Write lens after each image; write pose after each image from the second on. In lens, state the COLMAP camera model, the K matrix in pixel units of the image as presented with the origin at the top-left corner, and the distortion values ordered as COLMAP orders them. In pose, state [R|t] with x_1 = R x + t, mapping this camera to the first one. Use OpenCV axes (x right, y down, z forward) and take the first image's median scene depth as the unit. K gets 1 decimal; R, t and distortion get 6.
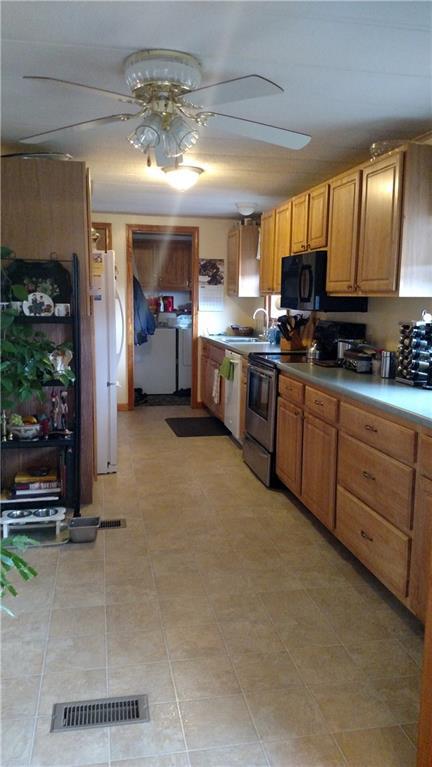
lens RADIAL K [[600.2, 0, 217.3], [0, 600.2, 380.9], [0, 0, 1]] dist [0.075641, -0.047962]
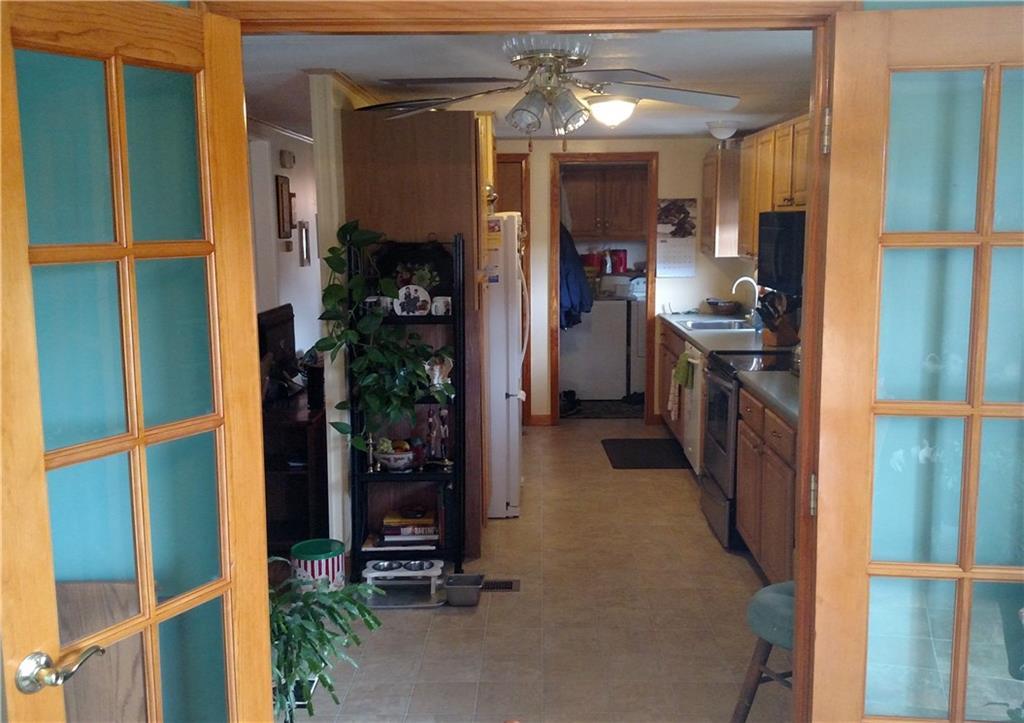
lens RADIAL K [[969.4, 0, 512.5], [0, 969.4, 362.0], [0, 0, 1]] dist [0.126325, 0.000000]
pose [[0.977265, 0.005684, -0.211946, 0.094097], [-0.006734, 0.999968, -0.004231, -0.038581], [0.211915, 0.005562, 0.977272, -0.194601]]
